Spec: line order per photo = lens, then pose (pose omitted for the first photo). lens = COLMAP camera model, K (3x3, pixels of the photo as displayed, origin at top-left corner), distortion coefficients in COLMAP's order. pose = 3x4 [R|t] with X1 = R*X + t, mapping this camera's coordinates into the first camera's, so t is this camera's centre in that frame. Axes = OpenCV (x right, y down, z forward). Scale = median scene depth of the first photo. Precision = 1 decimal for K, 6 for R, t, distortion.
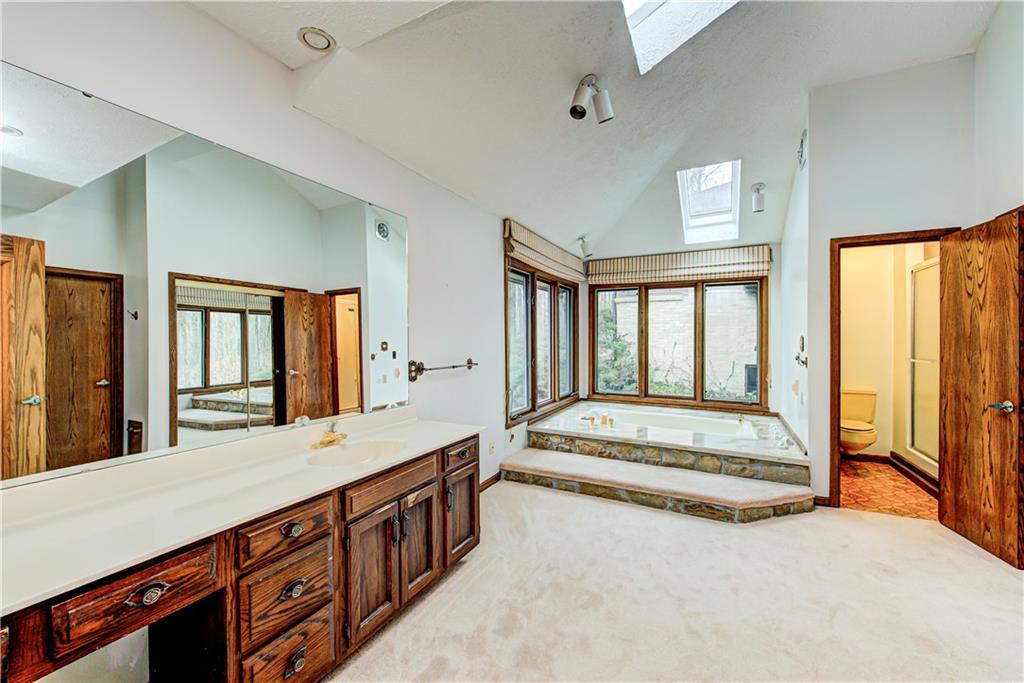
lens RADIAL K [[400.7, 0, 512.2], [0, 400.7, 341.8], [0, 0, 1]] dist [0.002277, 0.000061]
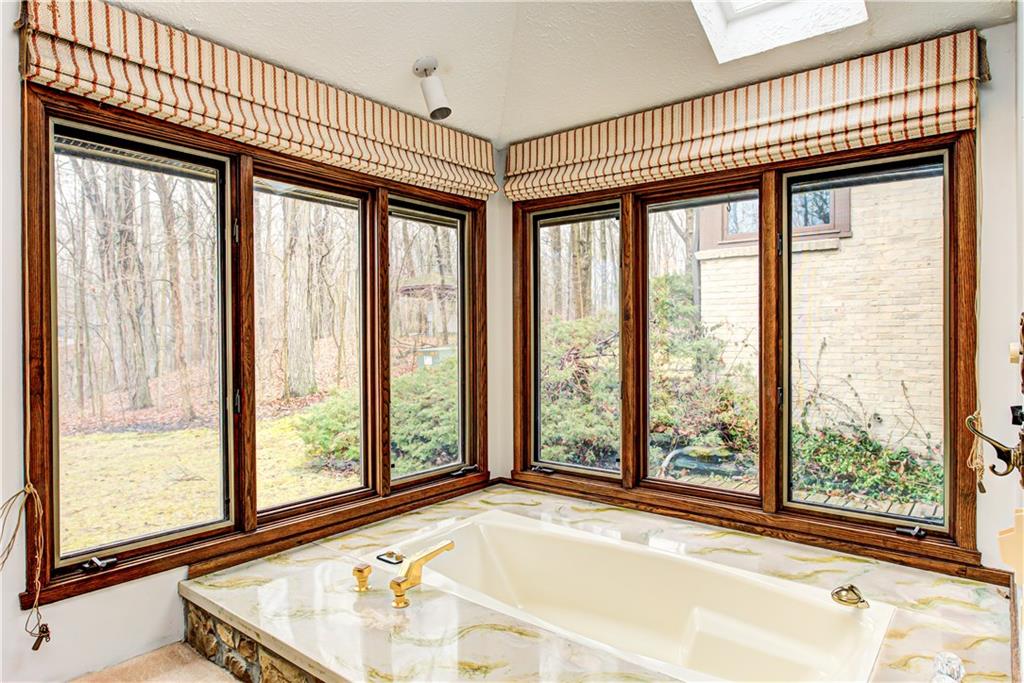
lens RADIAL K [[613.1, 0, 510.6], [0, 613.1, 340.3], [0, 0, 1]] dist [-0.006182, -0.000458]
pose [[0.979901, -0.002910, -0.199465, 0.351727], [0.002879, 0.999996, -0.000447, -0.001503], [0.199466, -0.000137, 0.979905, 0.430979]]
